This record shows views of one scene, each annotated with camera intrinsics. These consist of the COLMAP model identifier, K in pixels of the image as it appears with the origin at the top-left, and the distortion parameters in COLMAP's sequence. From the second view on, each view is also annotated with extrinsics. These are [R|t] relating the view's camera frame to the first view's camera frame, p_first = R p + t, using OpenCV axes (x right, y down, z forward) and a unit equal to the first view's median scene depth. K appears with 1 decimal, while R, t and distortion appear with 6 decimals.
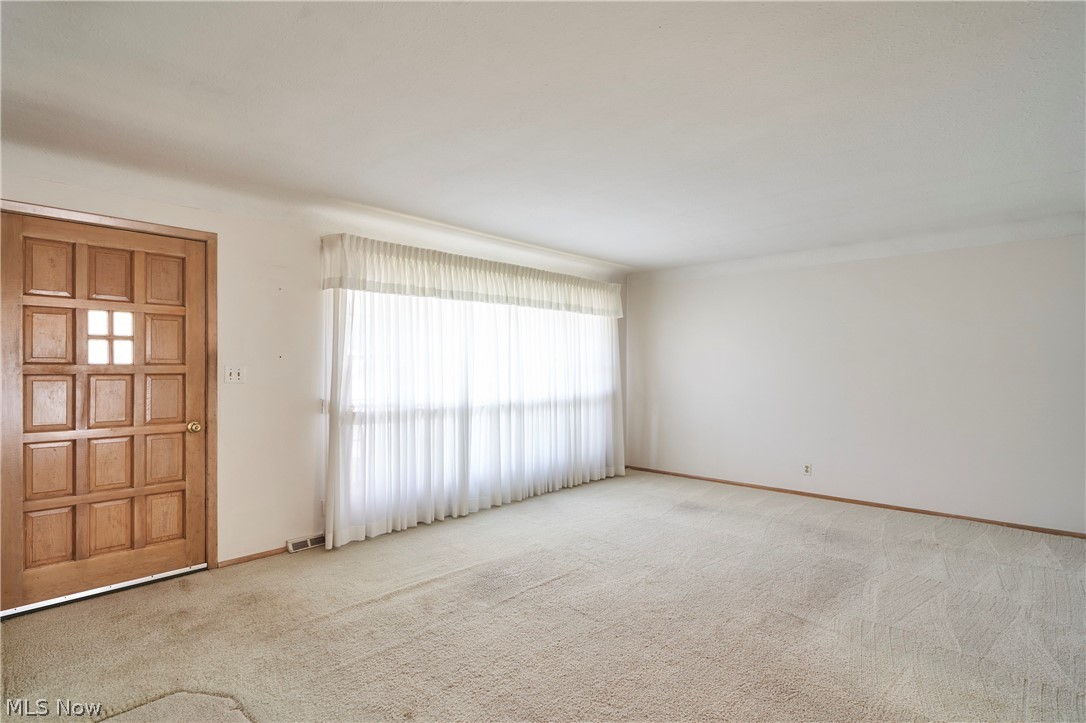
lens RADIAL K [[530.7, 0, 544.4], [0, 530.7, 361.0], [0, 0, 1]] dist [0.003214, -0.001585]
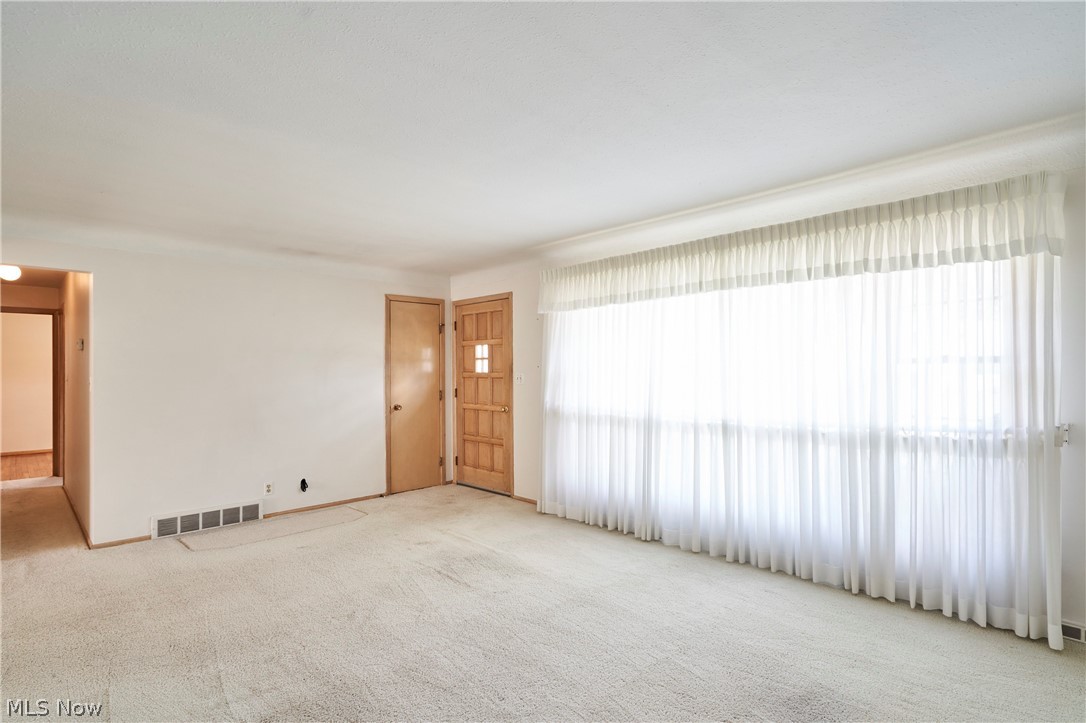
lens RADIAL K [[530.7, 0, 544.6], [0, 530.7, 370.1], [0, 0, 1]] dist [0.003214, -0.001585]
pose [[-0.016062, -0.005754, -0.999854, 0.755792], [0.010163, 0.999931, -0.005917, 0.007517], [0.999819, -0.010256, -0.016003, 0.853822]]
